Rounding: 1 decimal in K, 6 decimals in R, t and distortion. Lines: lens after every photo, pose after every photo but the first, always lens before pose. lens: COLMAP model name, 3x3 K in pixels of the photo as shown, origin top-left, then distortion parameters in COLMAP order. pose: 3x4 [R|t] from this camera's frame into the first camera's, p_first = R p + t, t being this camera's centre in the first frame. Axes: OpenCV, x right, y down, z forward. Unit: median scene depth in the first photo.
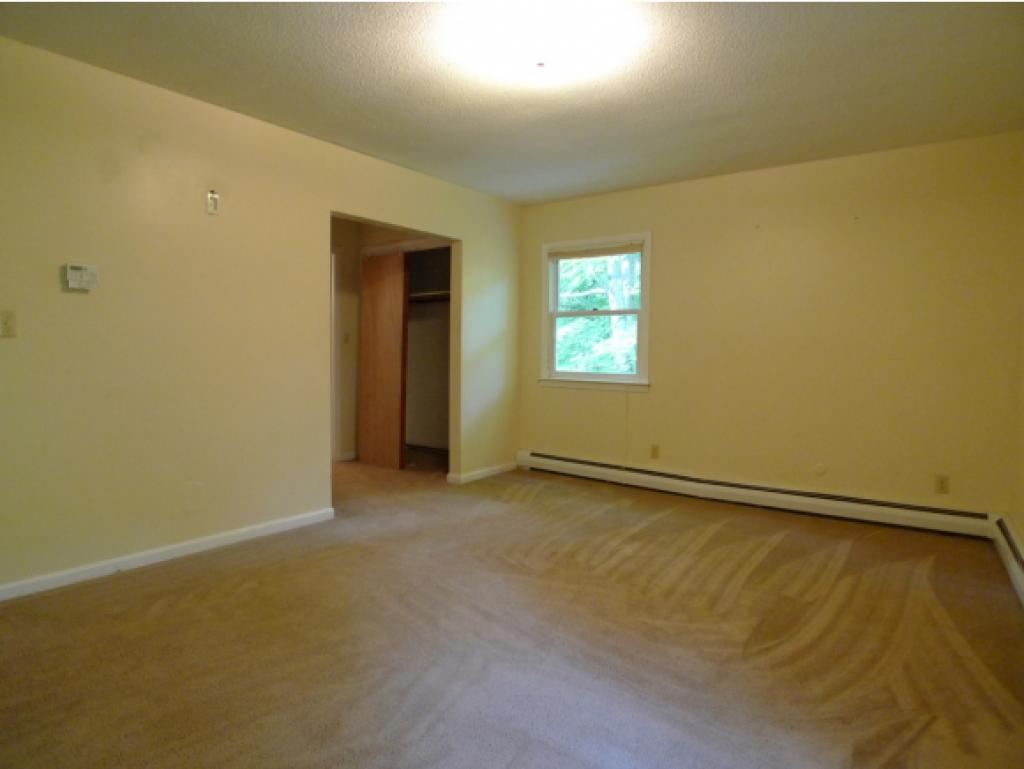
lens RADIAL K [[572.3, 0, 507.1], [0, 572.3, 382.6], [0, 0, 1]] dist [-0.089851, 0.018271]
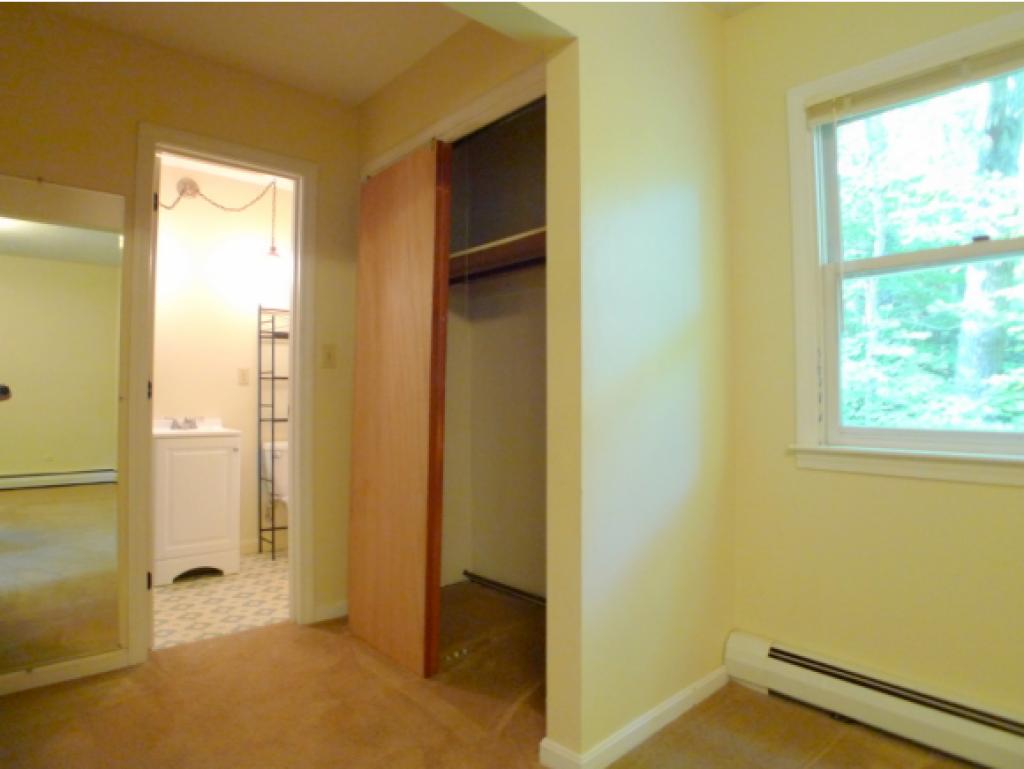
lens RADIAL K [[572.3, 0, 507.1], [0, 572.3, 382.6], [0, 0, 1]] dist [-0.089851, 0.018271]
pose [[0.983950, -0.017368, -0.177598, -0.058488], [0.003386, 0.996890, -0.078730, -0.020390], [0.178413, 0.076866, 0.980949, 0.613155]]
